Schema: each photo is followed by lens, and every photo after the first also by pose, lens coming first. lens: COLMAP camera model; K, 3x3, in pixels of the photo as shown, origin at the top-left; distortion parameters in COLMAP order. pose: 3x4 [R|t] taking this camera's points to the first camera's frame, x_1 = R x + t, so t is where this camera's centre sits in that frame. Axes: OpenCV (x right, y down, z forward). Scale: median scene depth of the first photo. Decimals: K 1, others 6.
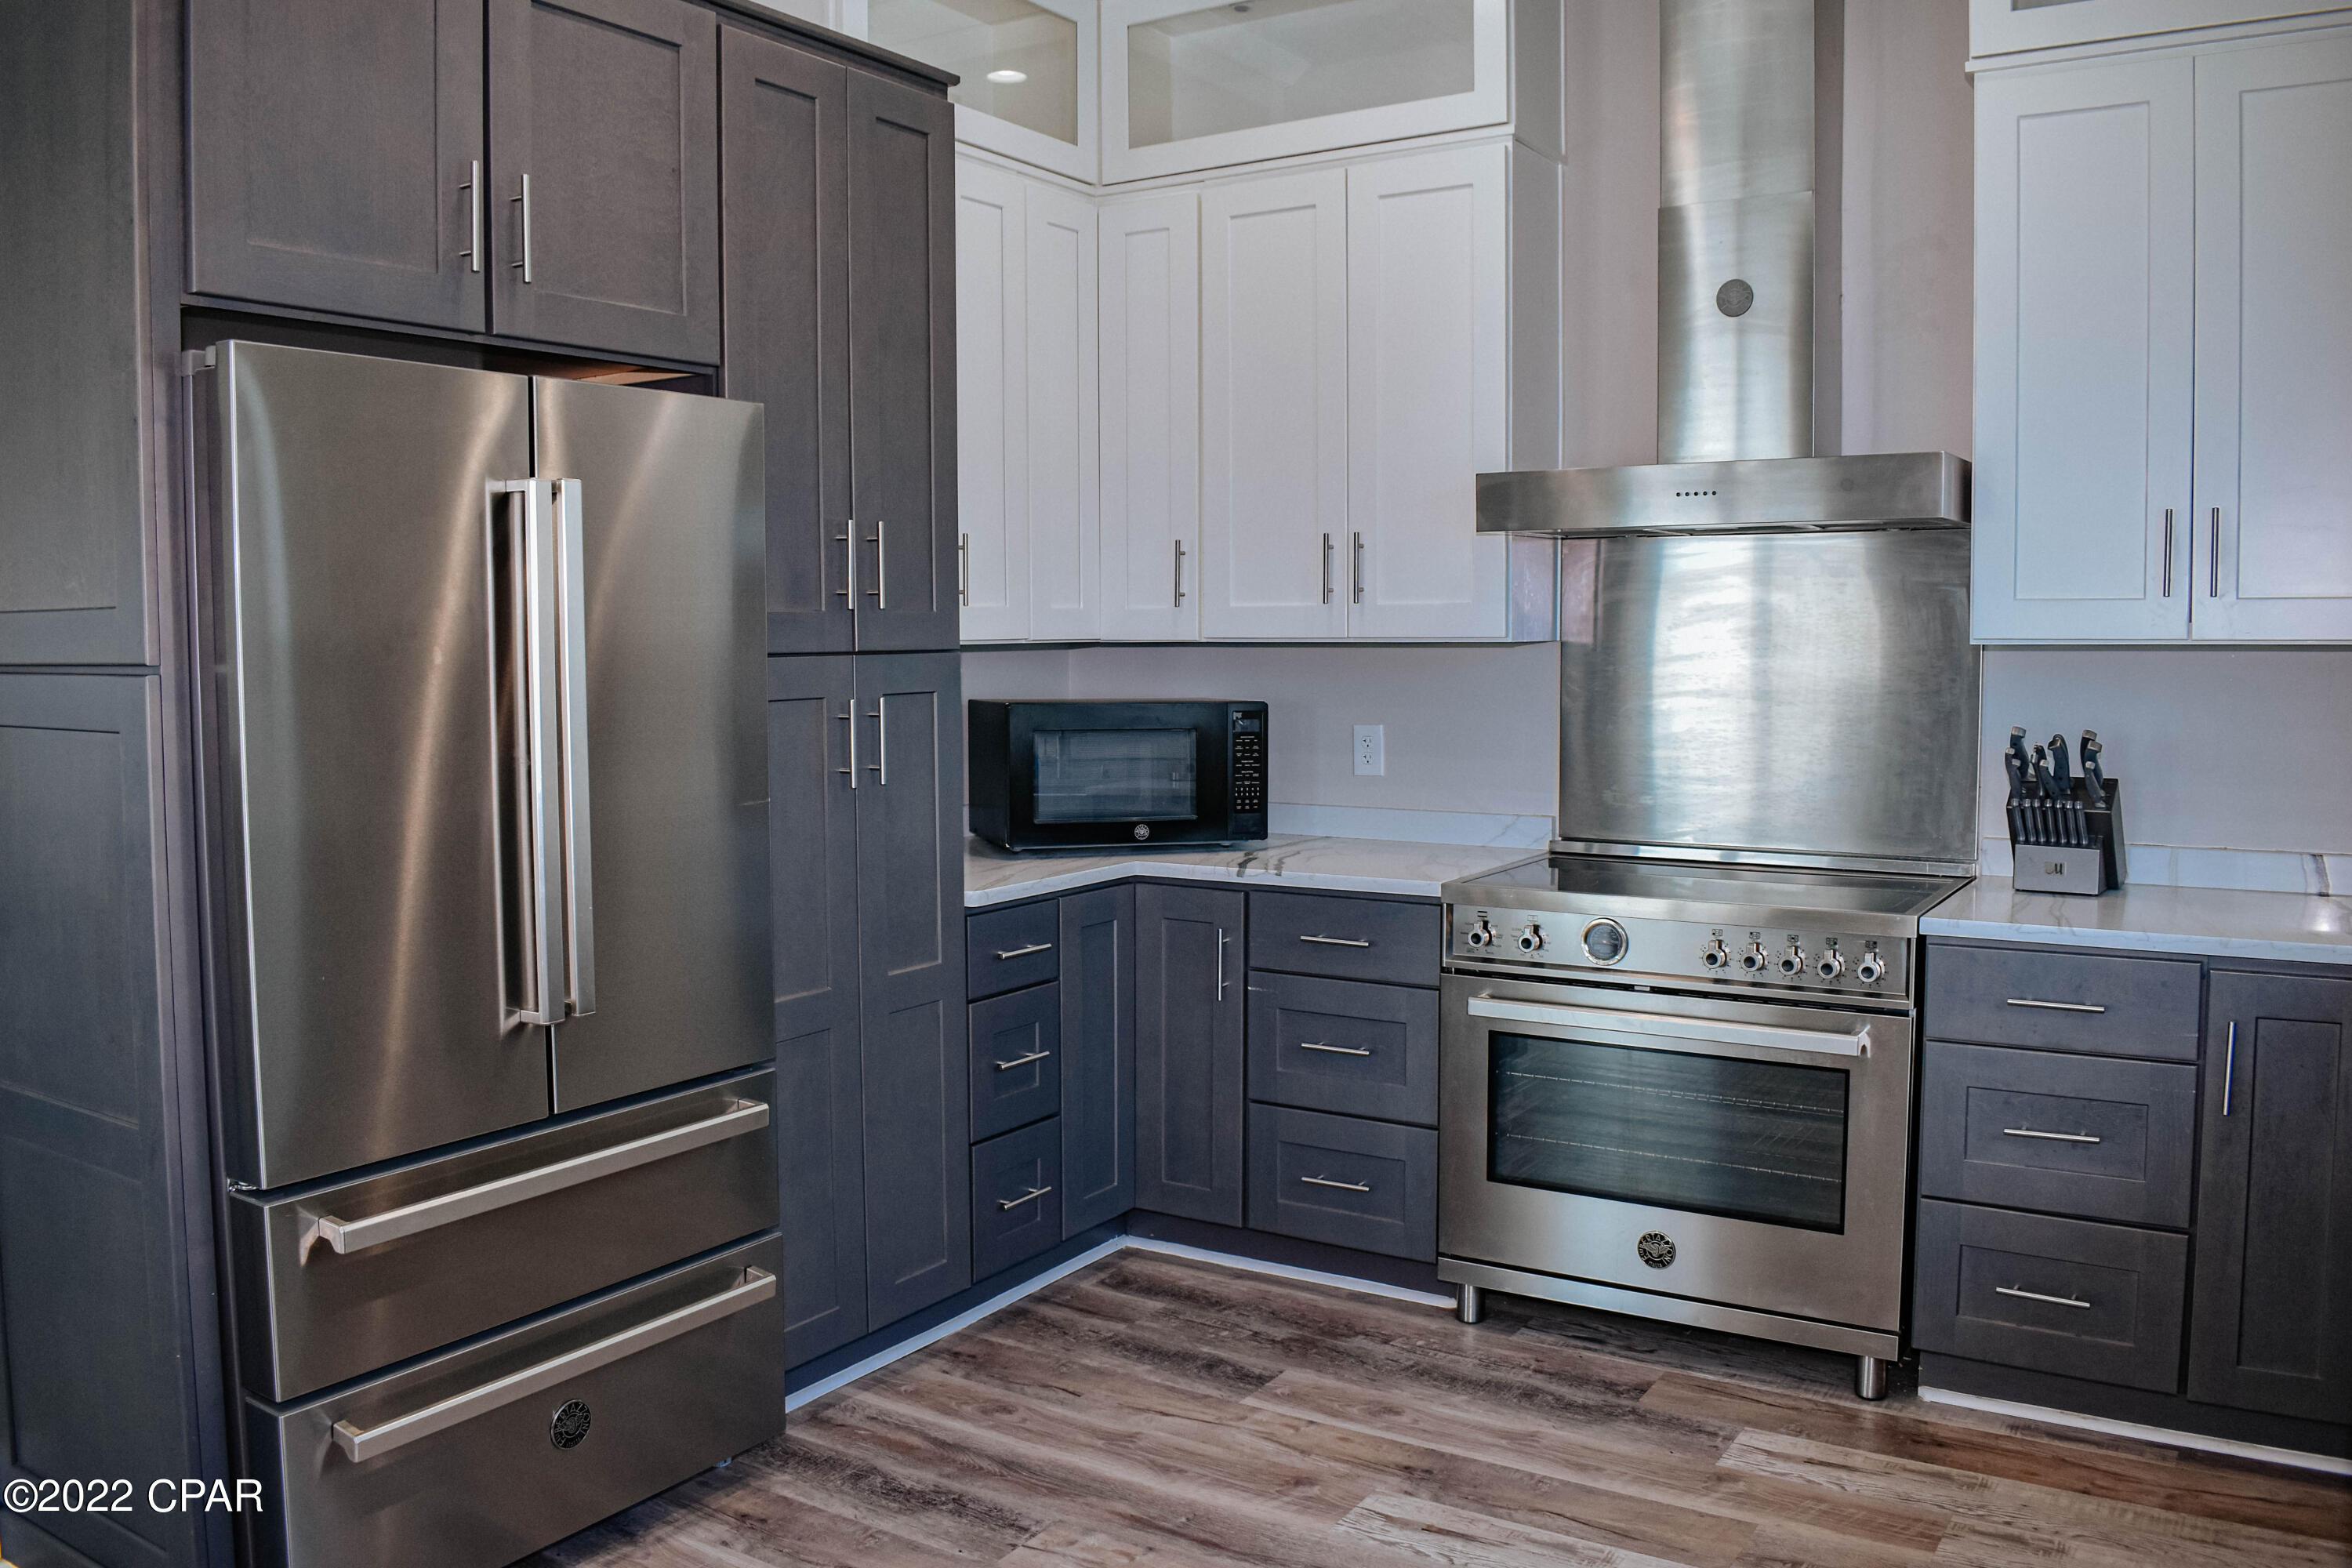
lens RADIAL K [[1897.7, 0, 1176.0], [0, 1897.7, 784.0], [0, 0, 1]] dist [-0.096131, 0.019487]
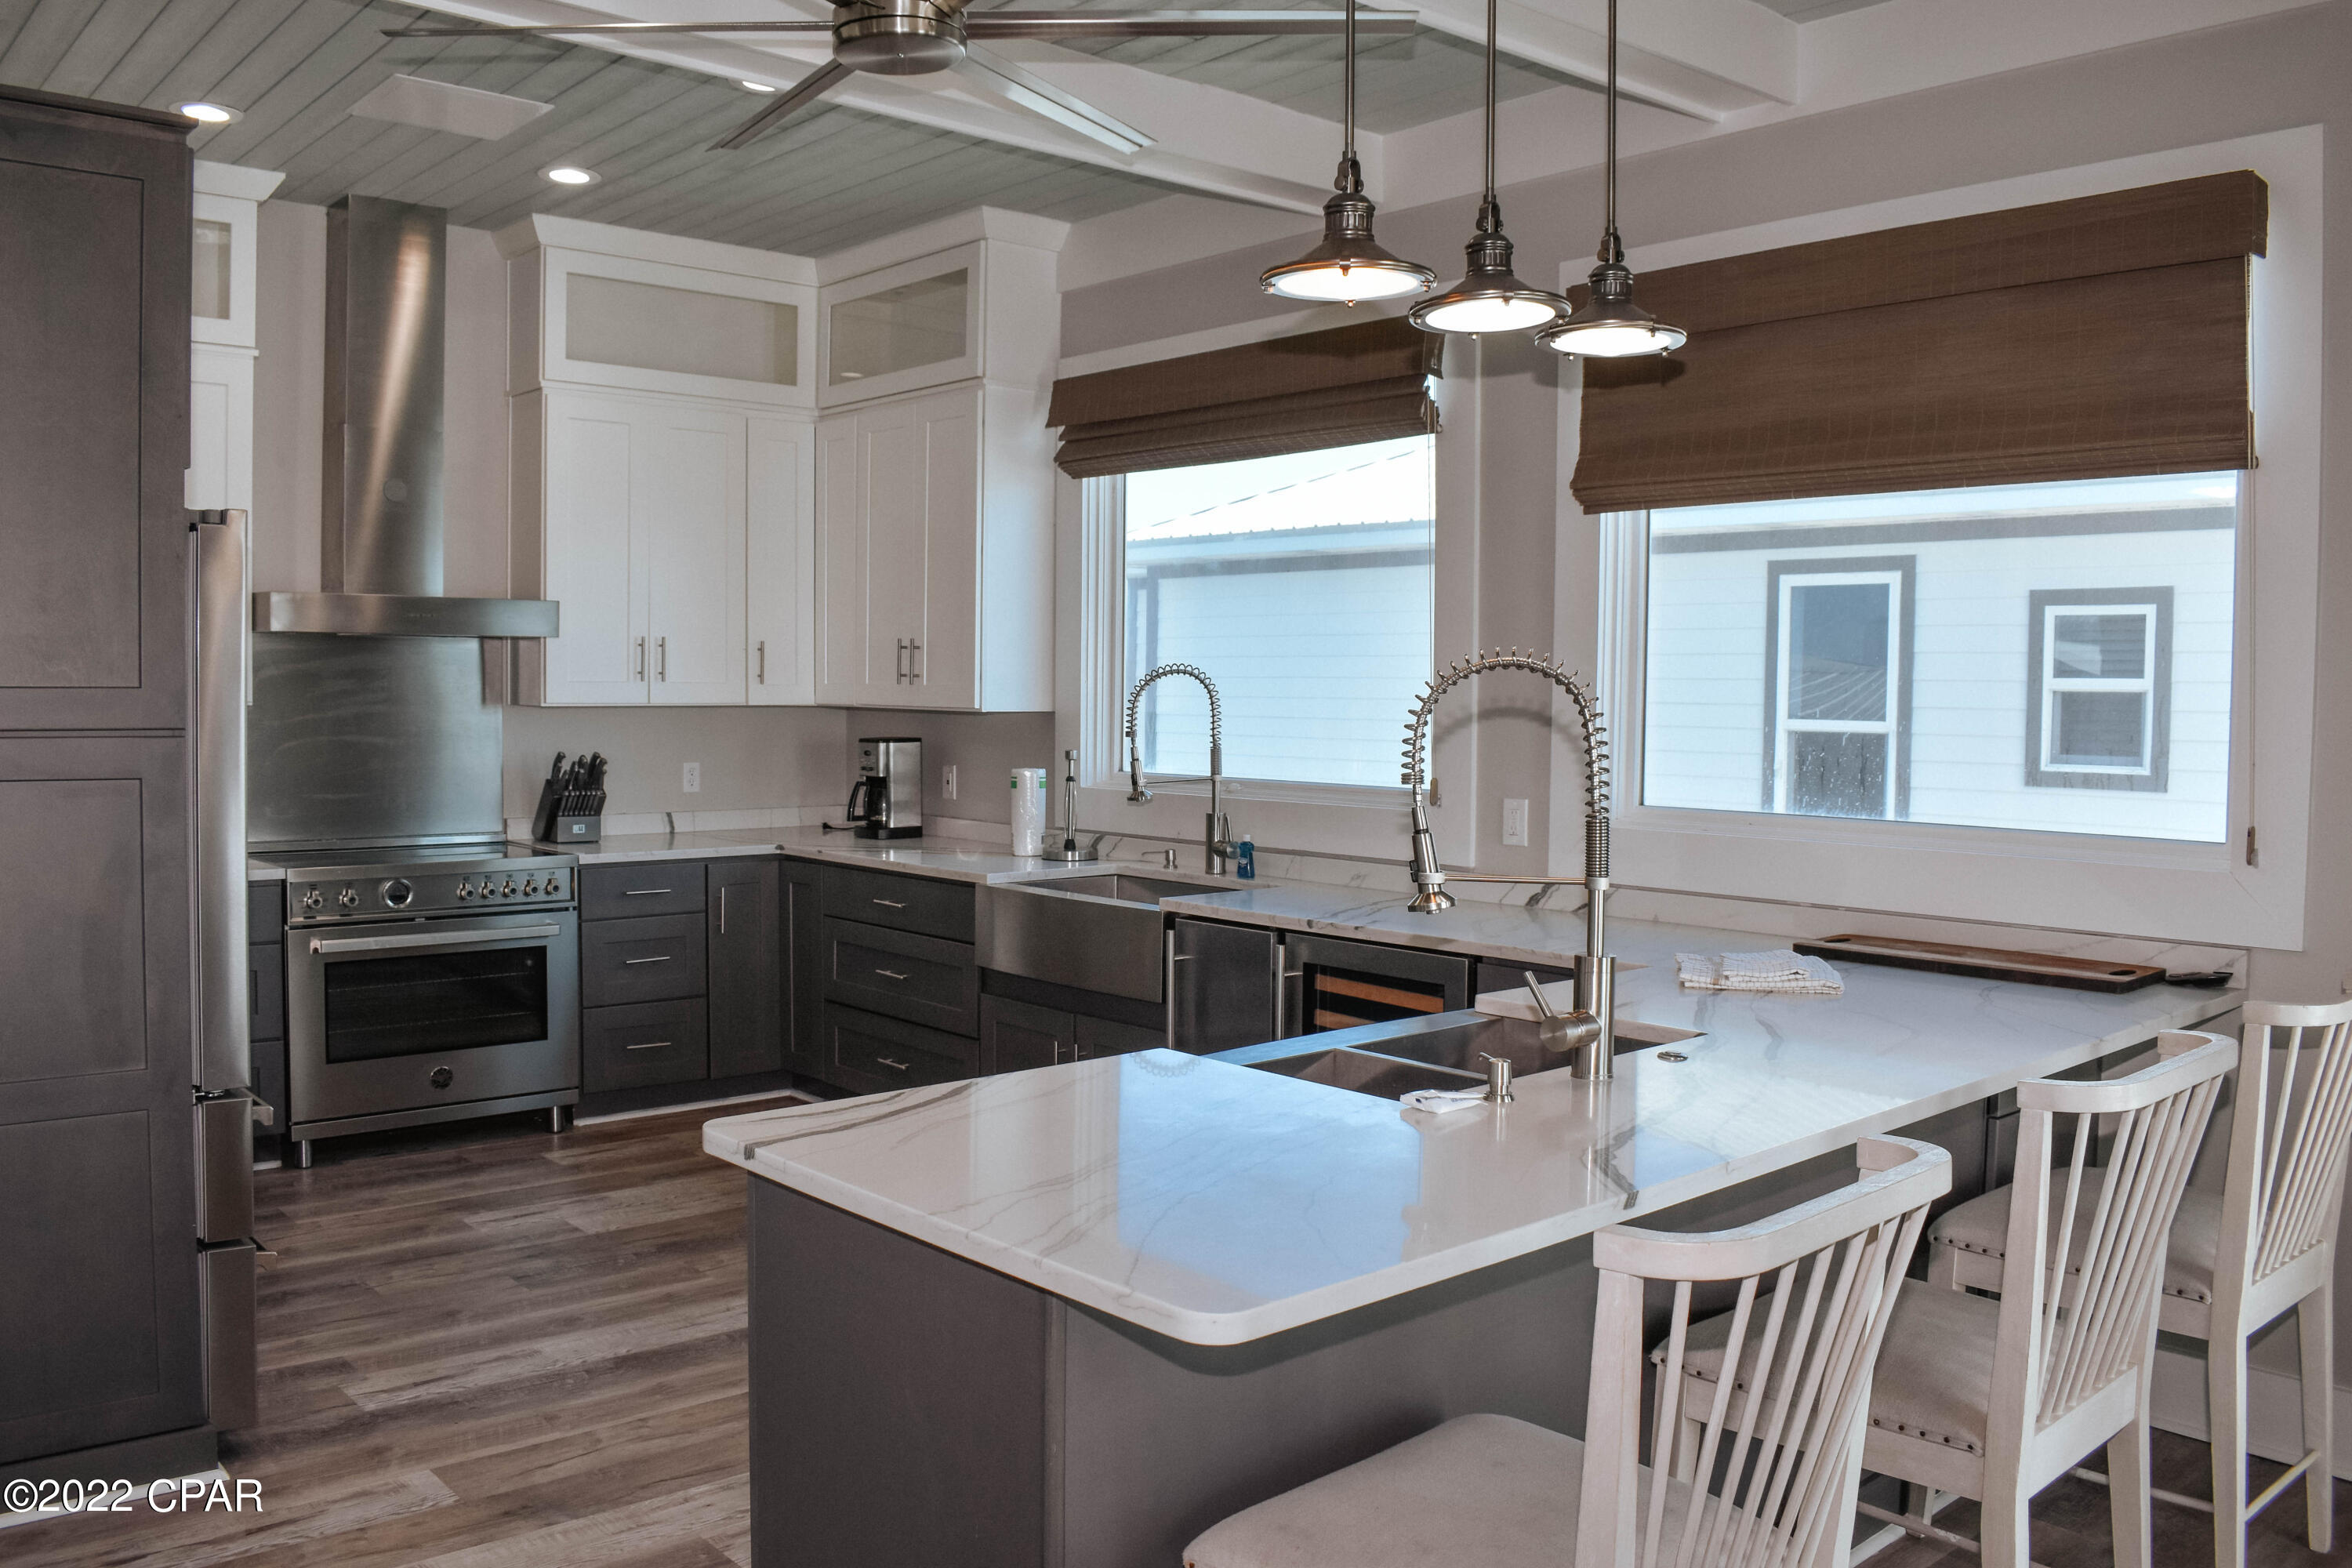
lens RADIAL K [[1864.1, 0, 1176.0], [0, 1864.1, 784.0], [0, 0, 1]] dist [-0.076399, -0.000405]
pose [[0.274415, -0.035600, 0.960952, -1.089304], [0.065785, 0.997668, 0.018174, 0.007560], [-0.959359, 0.058229, 0.276117, -0.063846]]
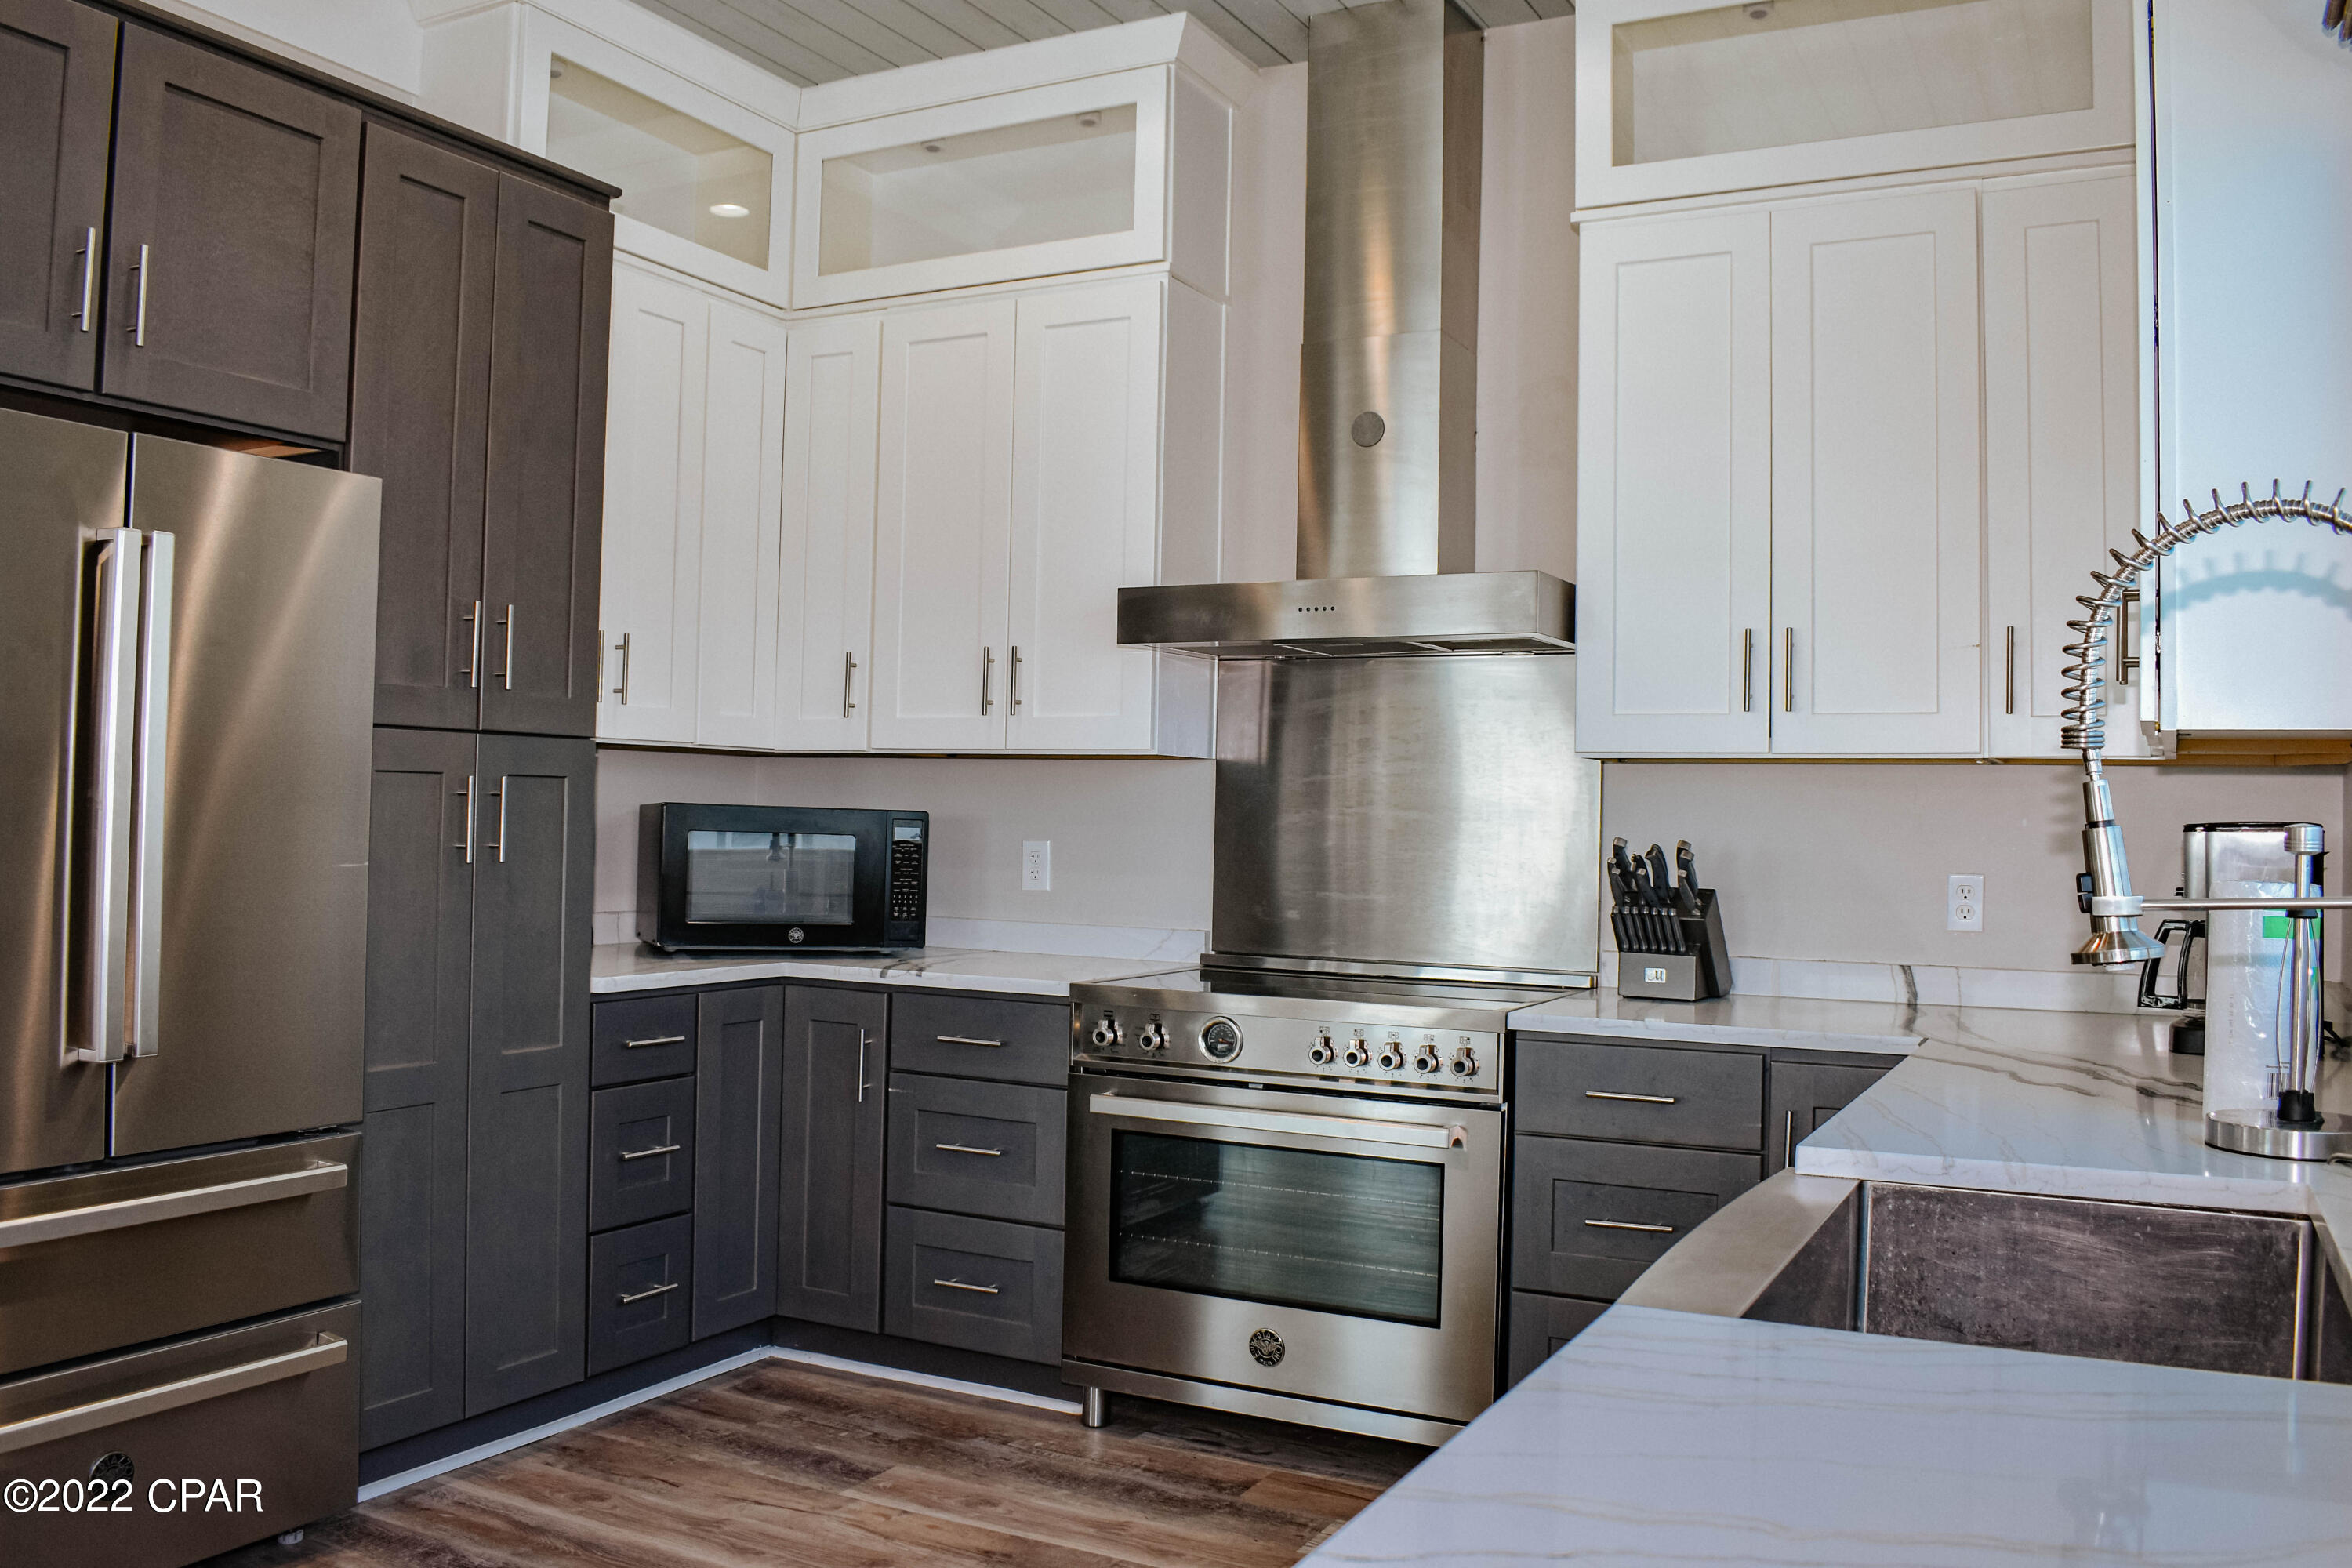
lens RADIAL K [[1943.3, 0, 1176.0], [0, 1943.3, 784.0], [0, 0, 1]] dist [-0.092942, 0.013703]
pose [[0.996105, 0.028775, 0.083349, 0.112749], [-0.020575, 0.995011, -0.097619, 0.049374], [-0.085742, 0.095524, 0.991728, -0.052130]]
